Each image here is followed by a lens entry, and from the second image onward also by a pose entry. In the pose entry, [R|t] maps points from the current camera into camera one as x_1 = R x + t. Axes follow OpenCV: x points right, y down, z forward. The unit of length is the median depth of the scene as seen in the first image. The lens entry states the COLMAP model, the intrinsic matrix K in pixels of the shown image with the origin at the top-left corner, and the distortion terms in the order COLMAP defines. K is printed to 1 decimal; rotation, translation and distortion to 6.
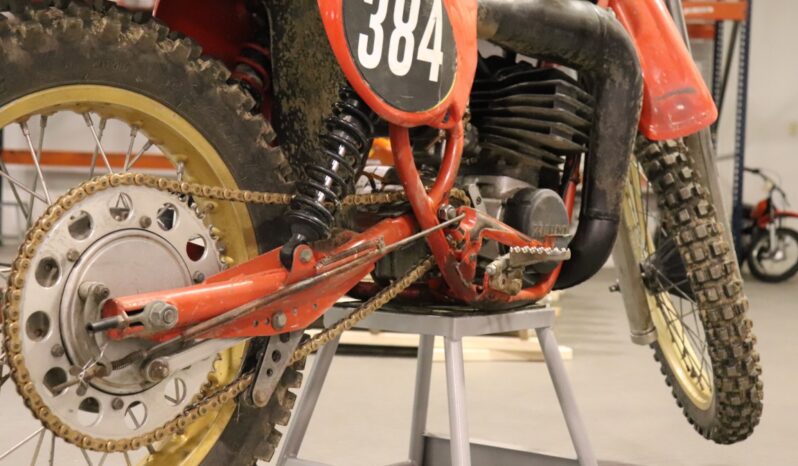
lens RADIAL K [[1281.0, 0, 399.0], [0, 1281.0, 233.0], [0, 0, 1]] dist [0.082408, 0.246008]
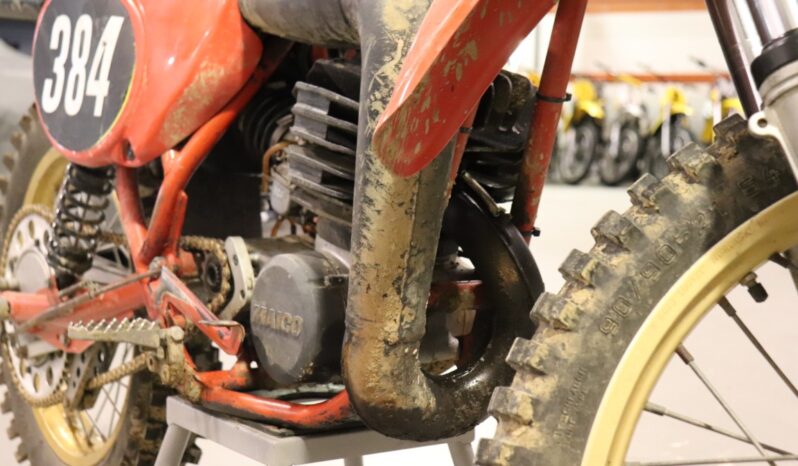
lens RADIAL K [[1281.0, 0, 399.0], [0, 1281.0, 233.0], [0, 0, 1]] dist [0.082408, 0.246008]
pose [[-0.257196, 0.049145, -0.965109, 0.864999], [-0.053092, 0.996479, 0.064891, -0.107850], [0.964900, 0.067929, -0.253681, 1.462674]]
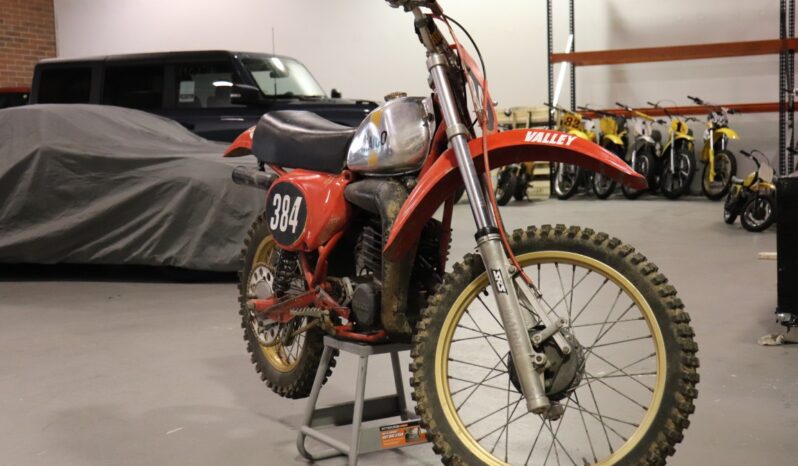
lens RADIAL K [[1108.7, 0, 399.0], [0, 1108.7, 233.0], [0, 0, 1]] dist [0.024273, 0.092341]
pose [[-0.331302, 0.061309, -0.941531, 1.972226], [-0.006137, 0.997726, 0.067128, -0.264828], [0.943505, 0.028018, -0.330172, 1.912896]]
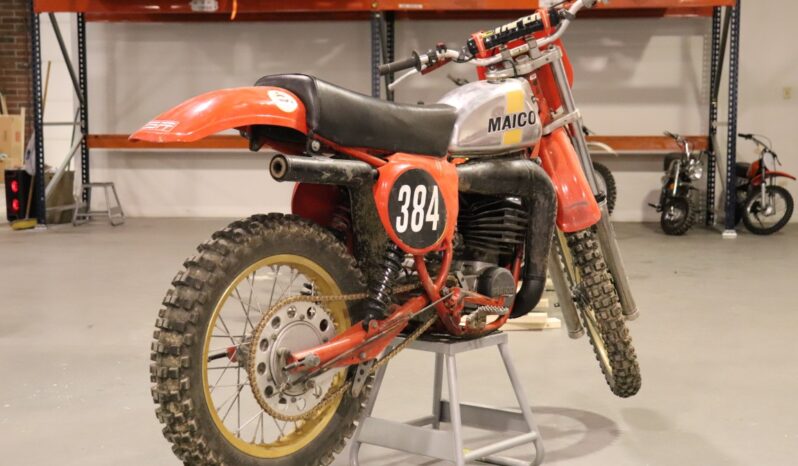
lens RADIAL K [[1293.9, 0, 399.0], [0, 1293.9, 233.0], [0, 0, 1]] dist [0.067820, 0.168986]
pose [[0.998856, -0.031332, -0.036114, 0.044975], [0.033288, 0.997938, 0.054886, -0.229581], [0.034319, -0.056025, 0.997839, -1.023270]]
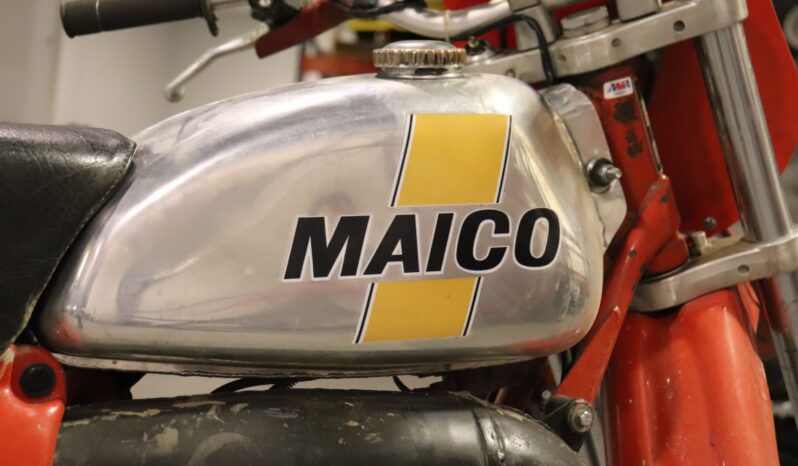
lens RADIAL K [[1281.0, 0, 399.0], [0, 1281.0, 233.0], [0, 0, 1]] dist [0.082408, 0.246008]
pose [[0.939350, 0.072781, -0.335148, 0.325775], [-0.084670, 0.996188, -0.020980, -0.284720], [0.332344, 0.048085, 0.941932, 0.745071]]
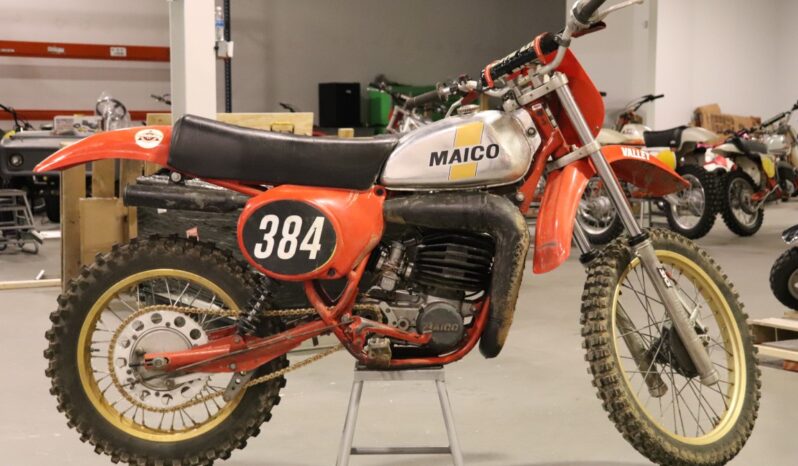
lens RADIAL K [[1293.9, 0, 399.0], [0, 1293.9, 233.0], [0, 0, 1]] dist [0.067820, 0.168986]
pose [[0.649130, 0.025734, -0.760242, 1.757017], [0.002841, 0.999339, 0.036253, -0.241068], [0.760672, -0.025692, 0.648628, -0.270519]]
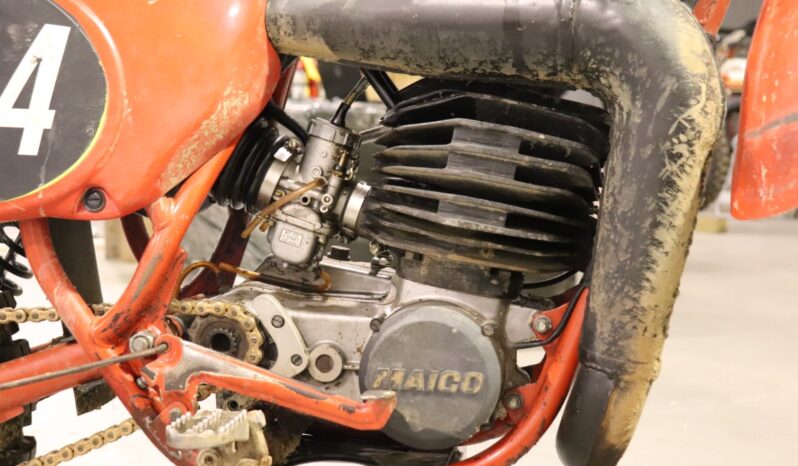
lens RADIAL K [[1281.0, 0, 399.0], [0, 1281.0, 233.0], [0, 0, 1]] dist [0.082408, 0.246008]
pose [[0.523015, 0.055737, -0.850499, 0.722575], [-0.016453, 0.998334, 0.055308, -0.120271], [0.852165, -0.014933, 0.523061, 0.821847]]
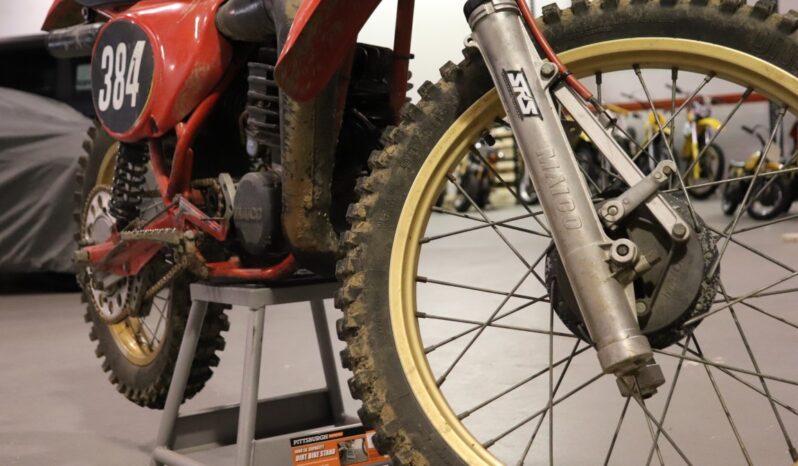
lens RADIAL K [[1142.2, 0, 399.0], [0, 1142.2, 233.0], [0, 0, 1]] dist [0.062766, 0.029686]
pose [[-0.289840, 0.037936, -0.956323, 1.147031], [0.024580, 0.999180, 0.032187, -0.015204], [0.956759, -0.014178, -0.290535, 1.655407]]
